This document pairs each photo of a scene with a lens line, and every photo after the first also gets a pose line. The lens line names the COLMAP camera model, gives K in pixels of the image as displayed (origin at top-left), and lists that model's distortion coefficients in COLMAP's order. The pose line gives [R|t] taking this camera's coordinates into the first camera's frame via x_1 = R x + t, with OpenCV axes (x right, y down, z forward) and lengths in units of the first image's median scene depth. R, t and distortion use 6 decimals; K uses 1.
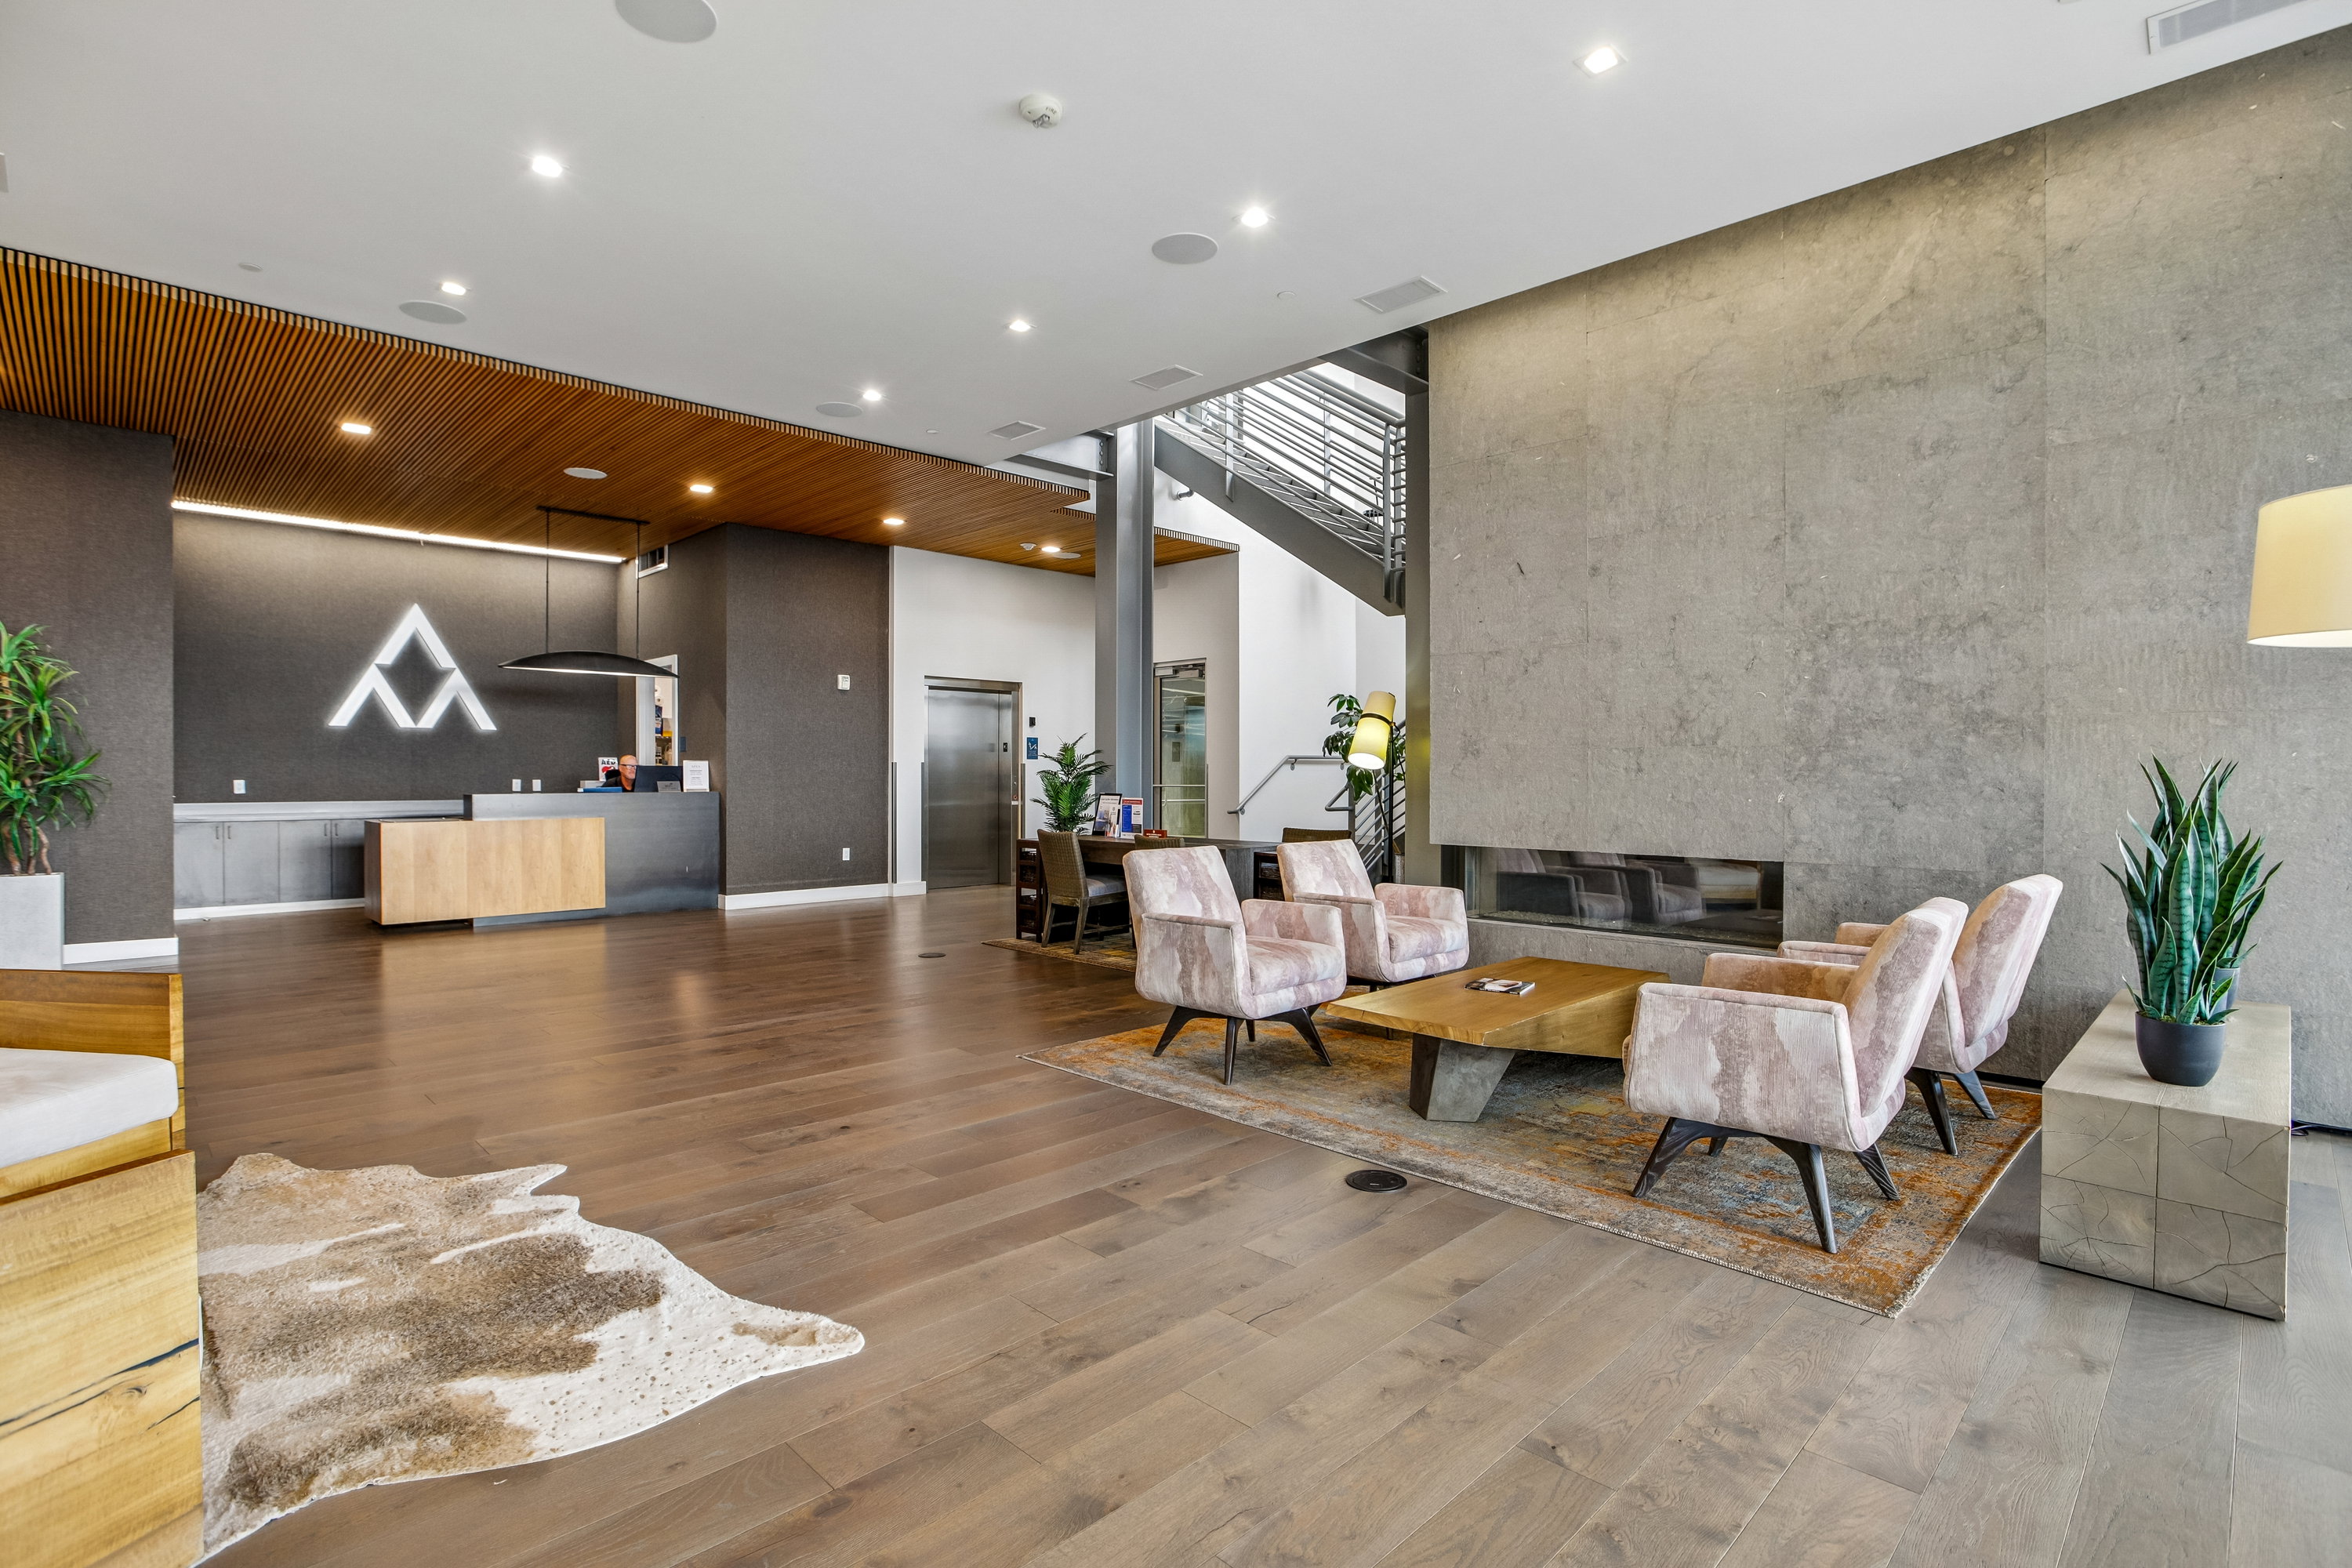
lens RADIAL K [[1132.7, 0, 1167.8], [0, 1132.7, 781.1], [0, 0, 1]] dist [-0.059188, 0.020815]
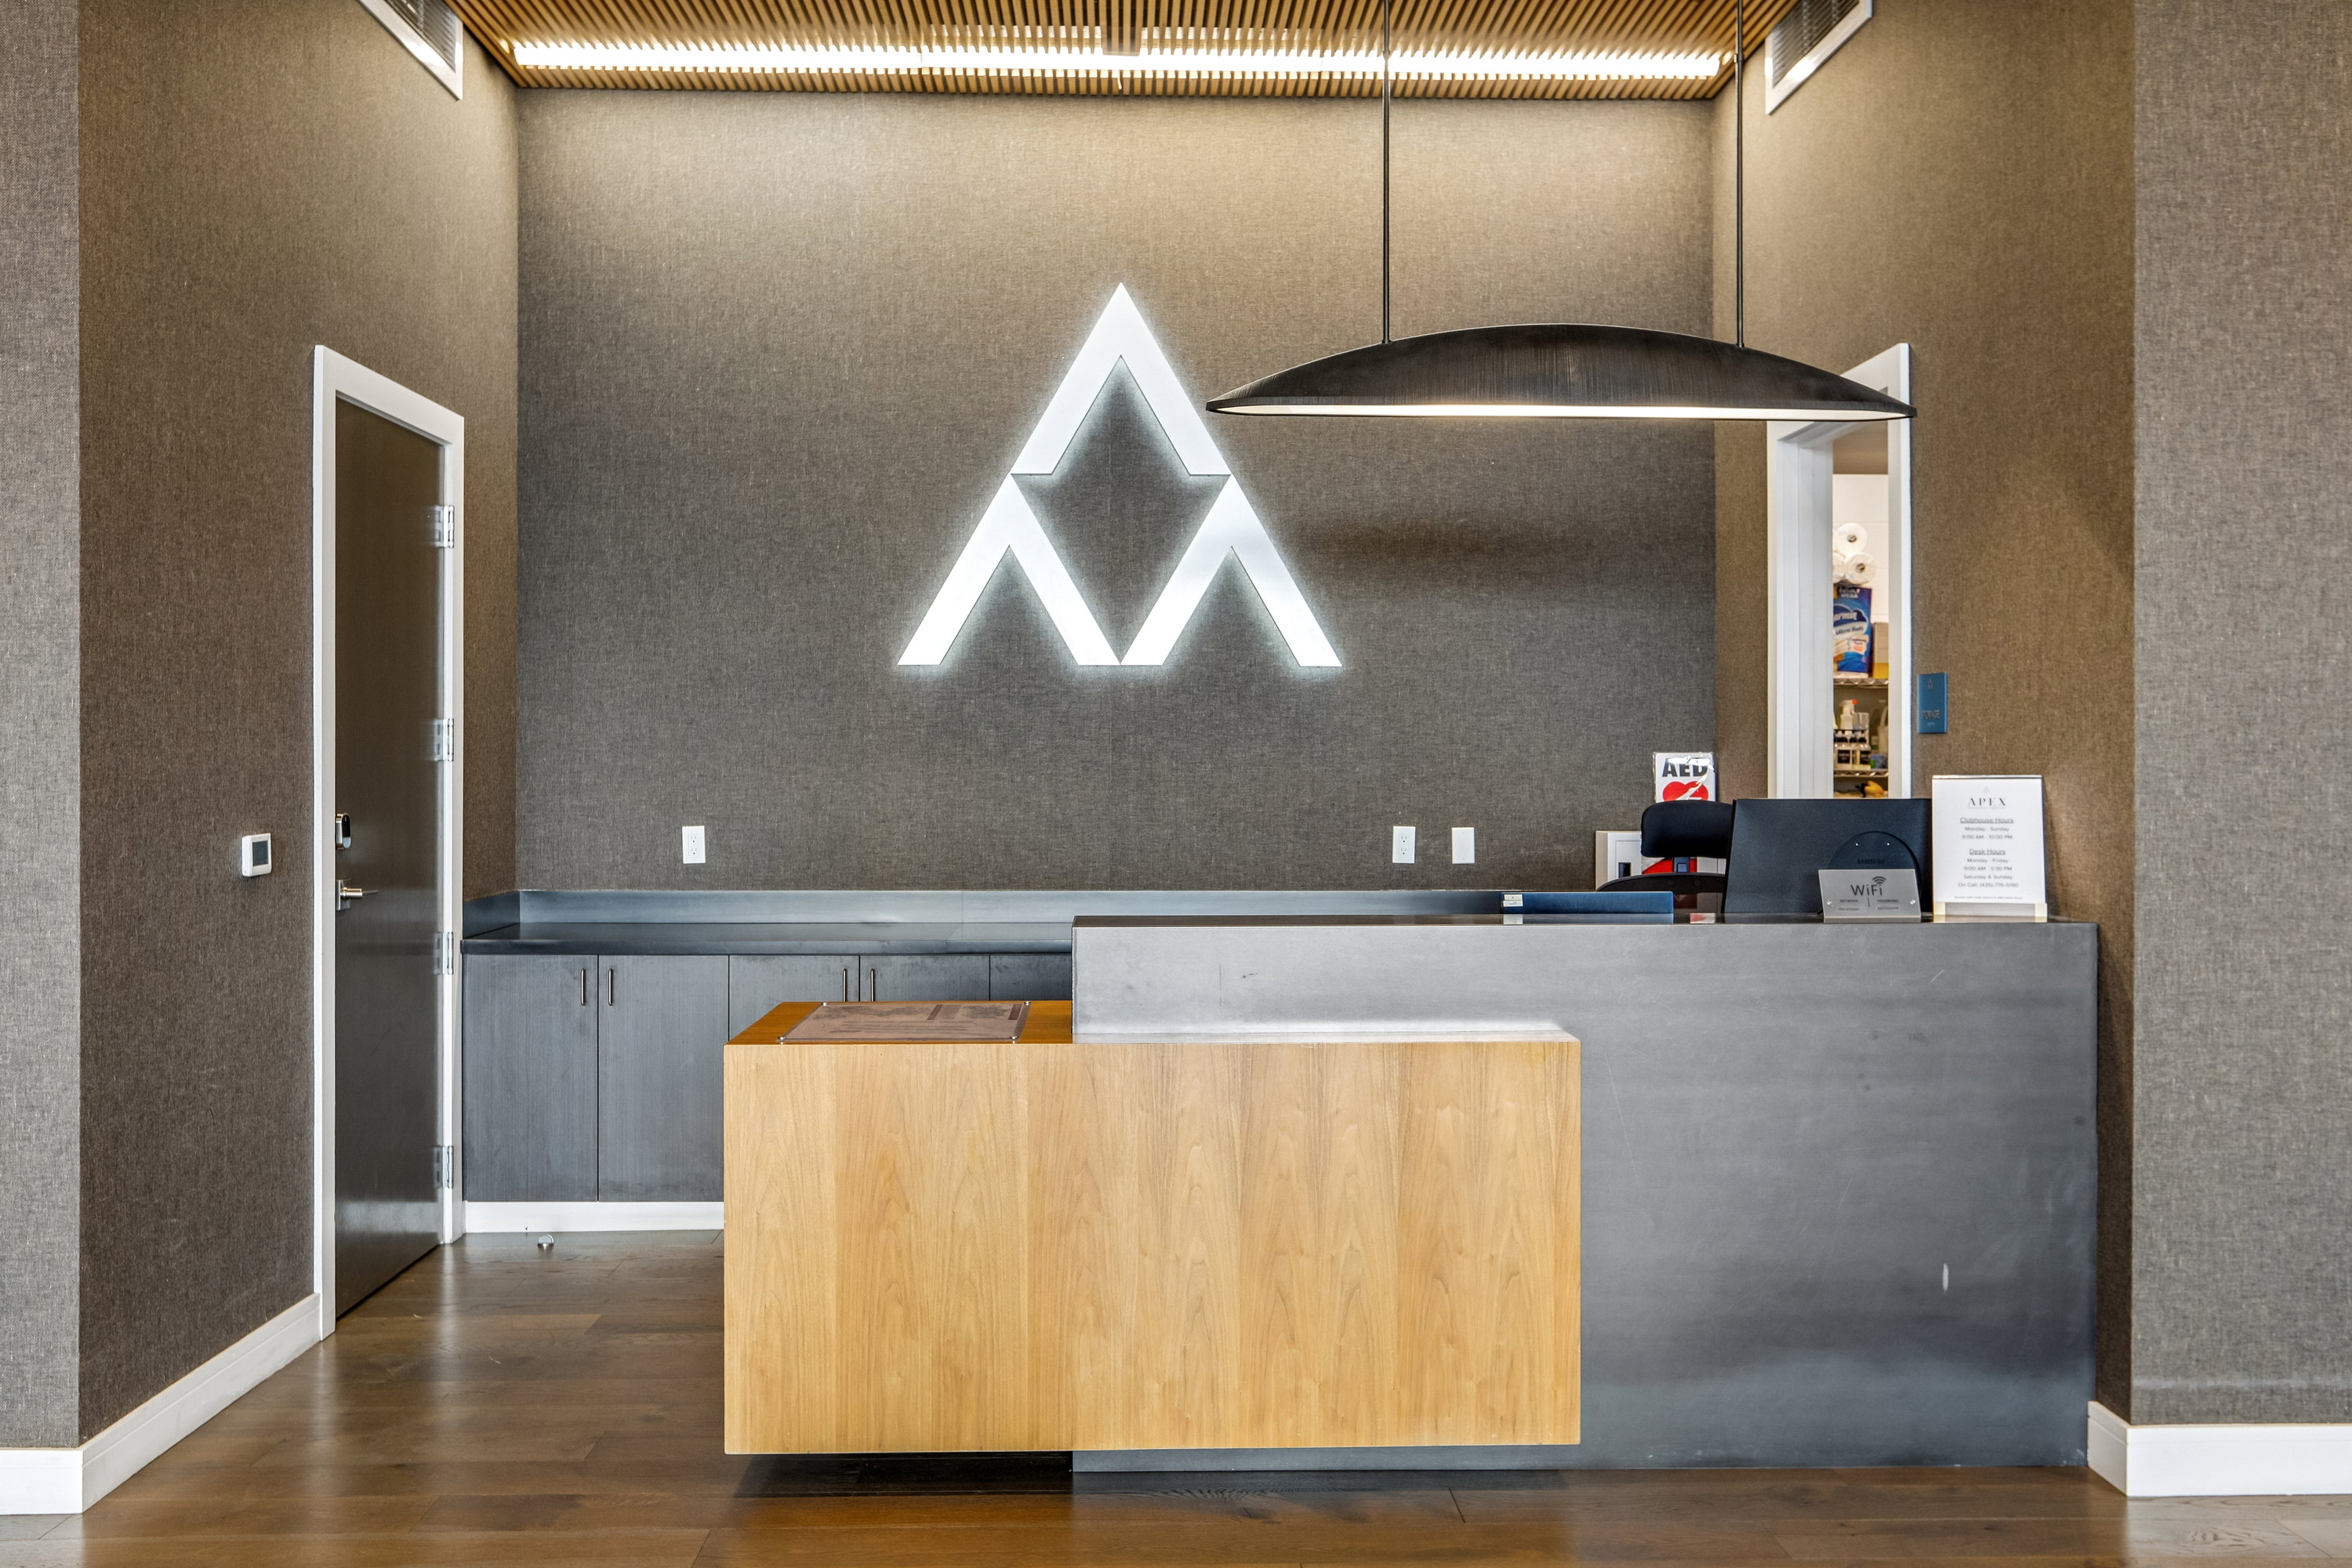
lens RADIAL K [[2257.5, 0, 1176.0], [0, 2257.5, 784.0], [0, 0, 1]] dist [-0.008431, 0.001098]
pose [[0.741293, 0.007065, -0.671144, -0.240811], [-0.004541, 0.999975, 0.005511, -0.018846], [0.671166, -0.001038, 0.741306, 0.561185]]
